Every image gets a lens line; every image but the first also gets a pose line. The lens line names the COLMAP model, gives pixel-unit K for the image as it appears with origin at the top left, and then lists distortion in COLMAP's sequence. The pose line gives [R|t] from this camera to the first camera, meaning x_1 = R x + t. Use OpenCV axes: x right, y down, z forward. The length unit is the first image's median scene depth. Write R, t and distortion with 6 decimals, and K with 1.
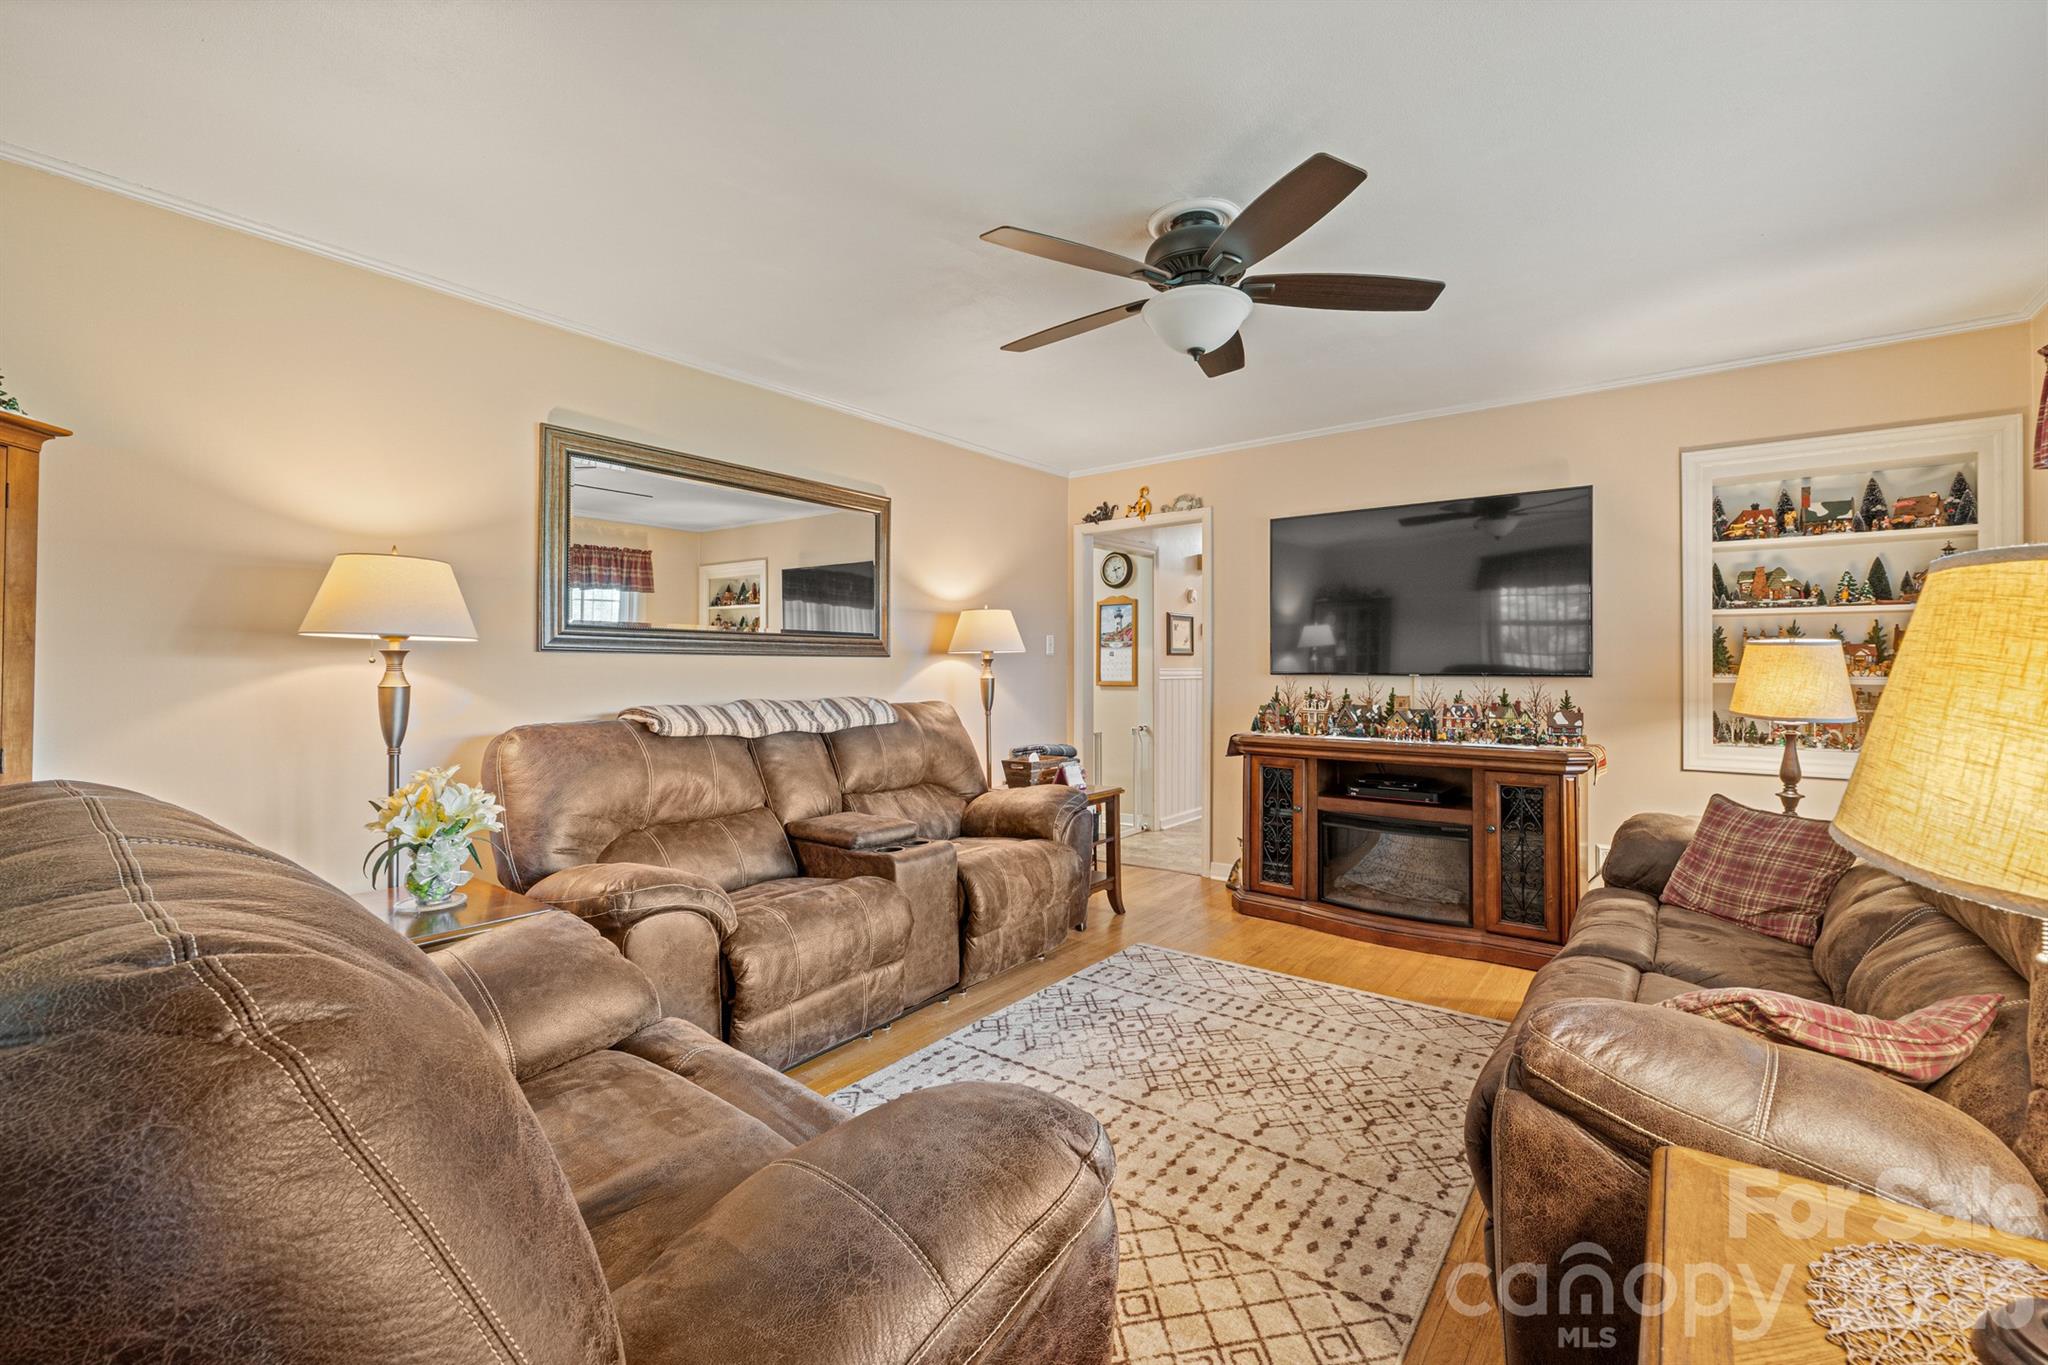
lens RADIAL K [[865.6, 0, 1030.0], [0, 865.6, 671.2], [0, 0, 1]] dist [-0.006514, -0.000138]
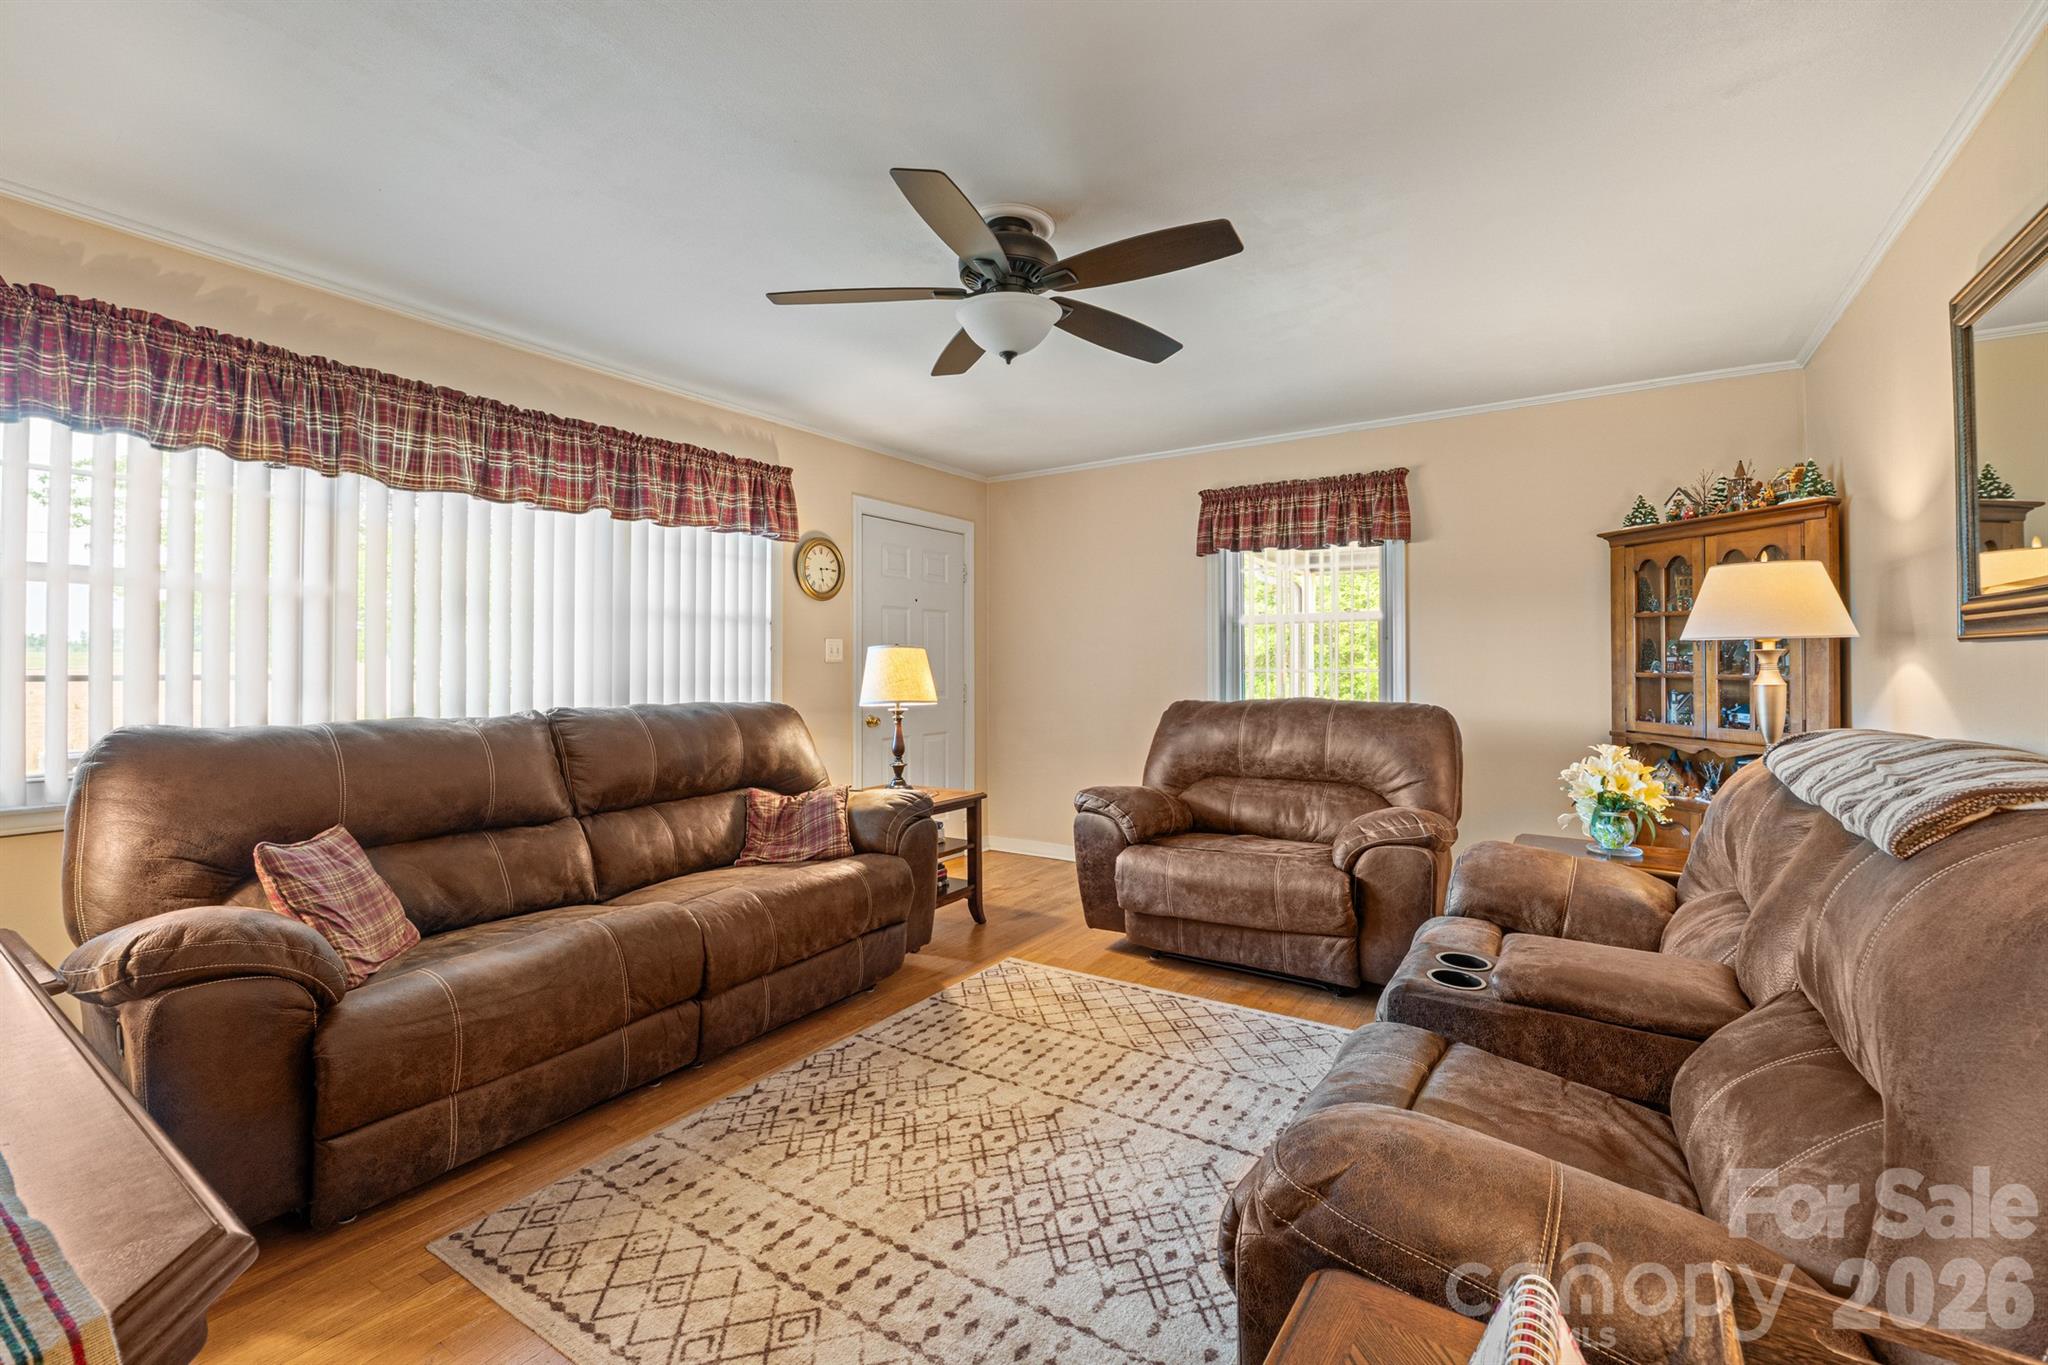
lens RADIAL K [[865.6, 0, 1030.0], [0, 865.6, 671.2], [0, 0, 1]] dist [-0.006514, -0.000138]
pose [[-0.997030, 0.001210, -0.077009, 0.206373], [0.000478, 0.999954, 0.009531, -0.007630], [0.077017, 0.009465, -0.996985, 1.680195]]
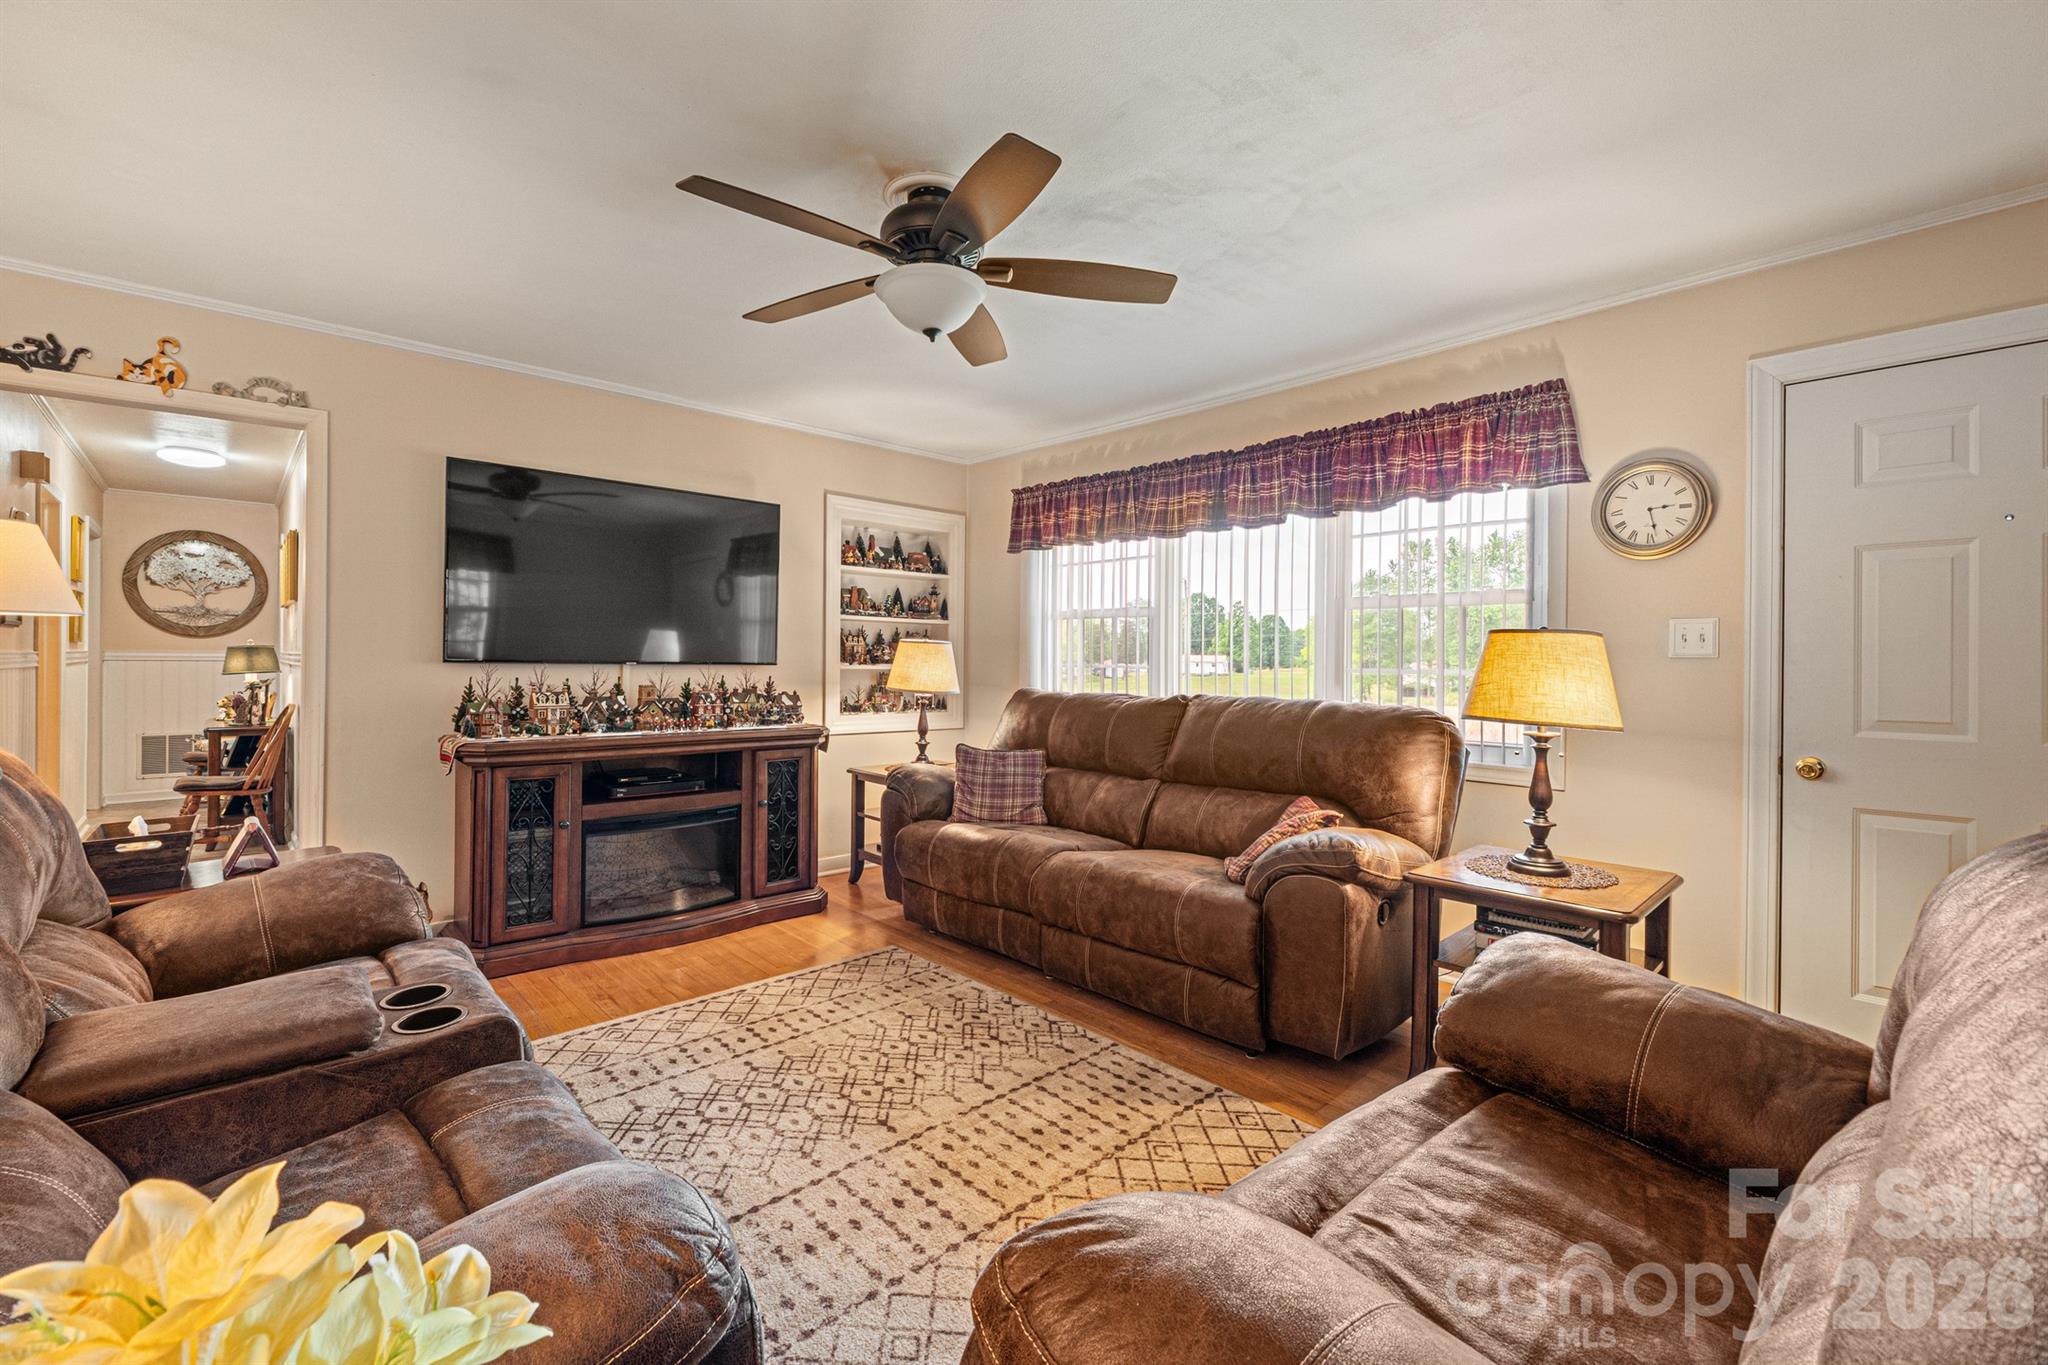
lens RADIAL K [[865.6, 0, 1030.0], [0, 865.6, 671.2], [0, 0, 1]] dist [-0.006514, -0.000138]
pose [[0.158165, -0.010880, 0.987353, -0.627819], [-0.005786, 0.999912, 0.011945, -0.000910], [-0.987396, -0.007602, 0.158089, 0.617228]]
